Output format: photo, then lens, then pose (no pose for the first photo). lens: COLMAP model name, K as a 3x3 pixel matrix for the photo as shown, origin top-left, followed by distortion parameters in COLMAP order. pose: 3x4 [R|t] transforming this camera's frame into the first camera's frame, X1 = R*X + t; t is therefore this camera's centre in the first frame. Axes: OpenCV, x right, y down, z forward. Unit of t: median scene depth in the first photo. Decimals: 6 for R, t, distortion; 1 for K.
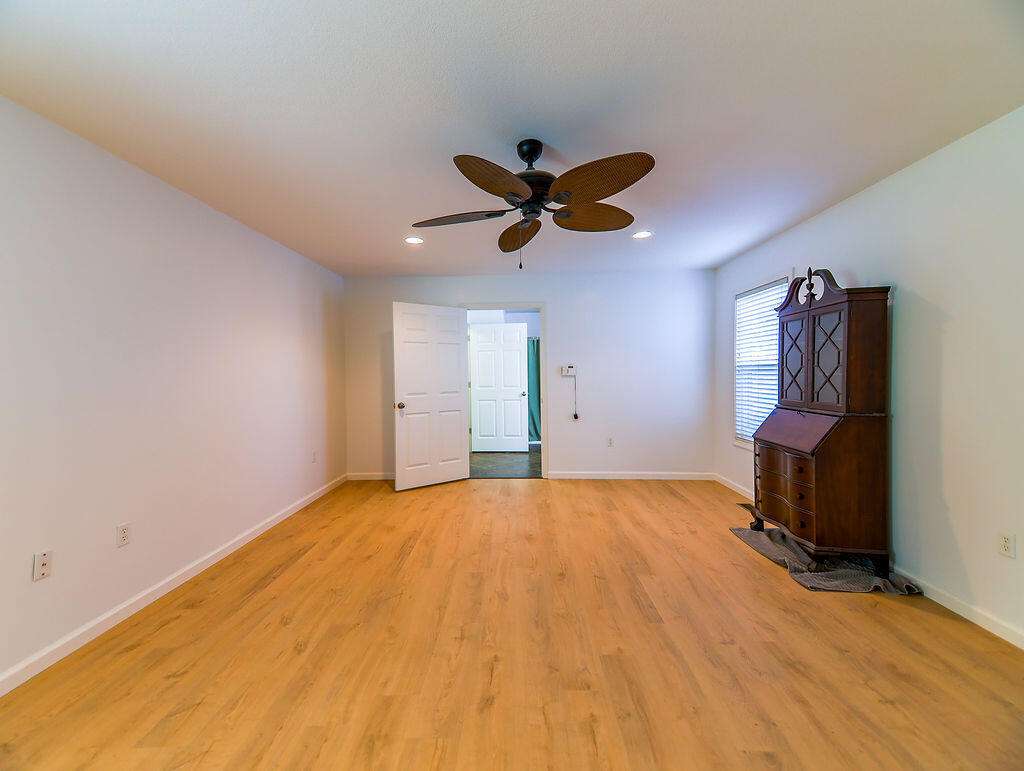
lens RADIAL K [[432.6, 0, 517.3], [0, 432.6, 381.9], [0, 0, 1]] dist [0.098415, -0.014092]
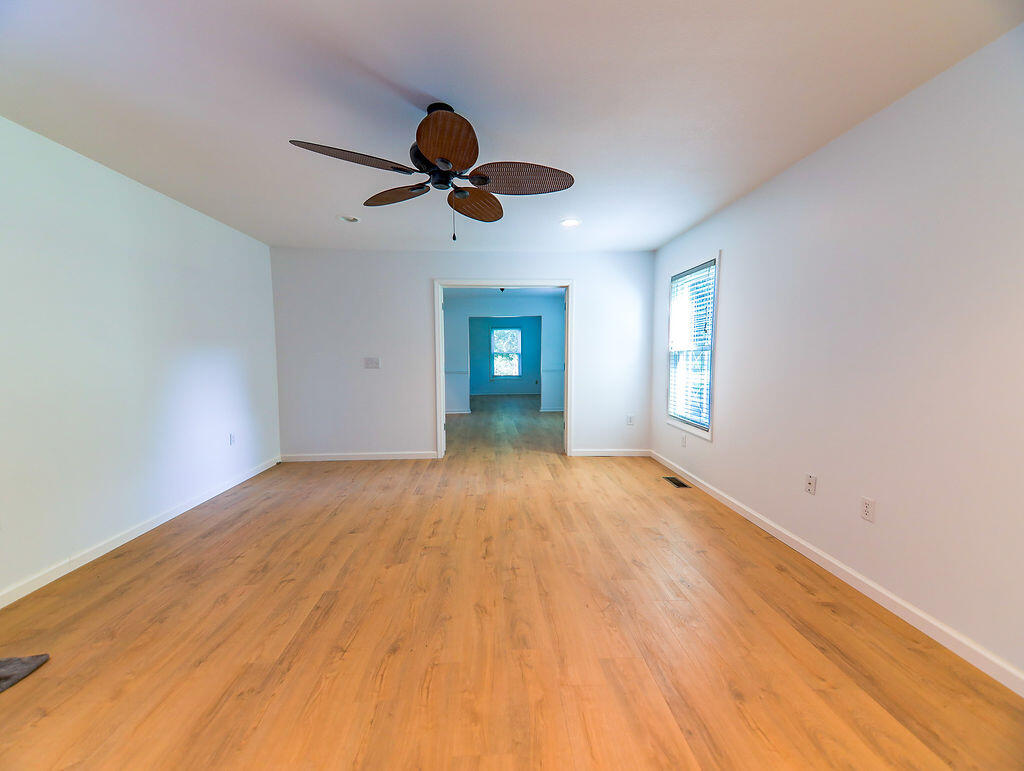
lens RADIAL K [[432.6, 0, 516.2], [0, 432.6, 384.4], [0, 0, 1]] dist [0.098415, -0.014092]
pose [[-0.997563, 0.021399, -0.066402, -0.043440], [0.015030, 0.995366, 0.094979, -0.026815], [0.068127, 0.093750, -0.993262, 1.487006]]
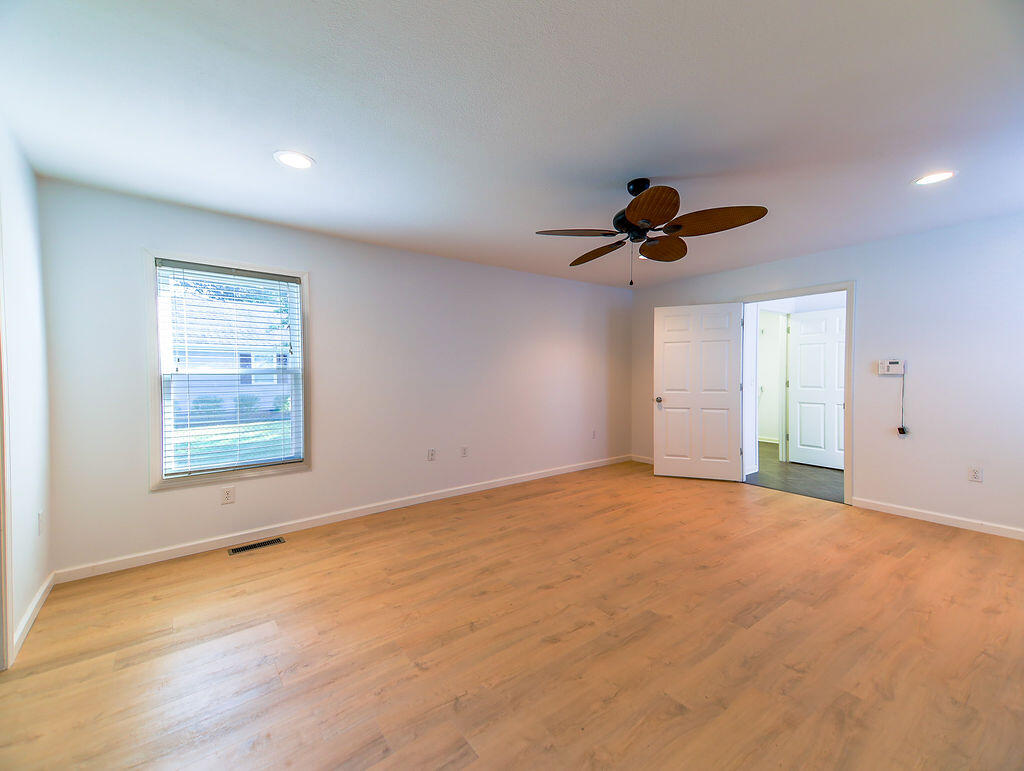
lens RADIAL K [[432.6, 0, 497.4], [0, 432.6, 382.6], [0, 0, 1]] dist [0.098415, -0.014092]
pose [[0.611373, 0.027334, -0.790871, 0.560306], [-0.020233, 0.999616, 0.018907, -0.003570], [0.791084, 0.004443, 0.611691, -0.026202]]
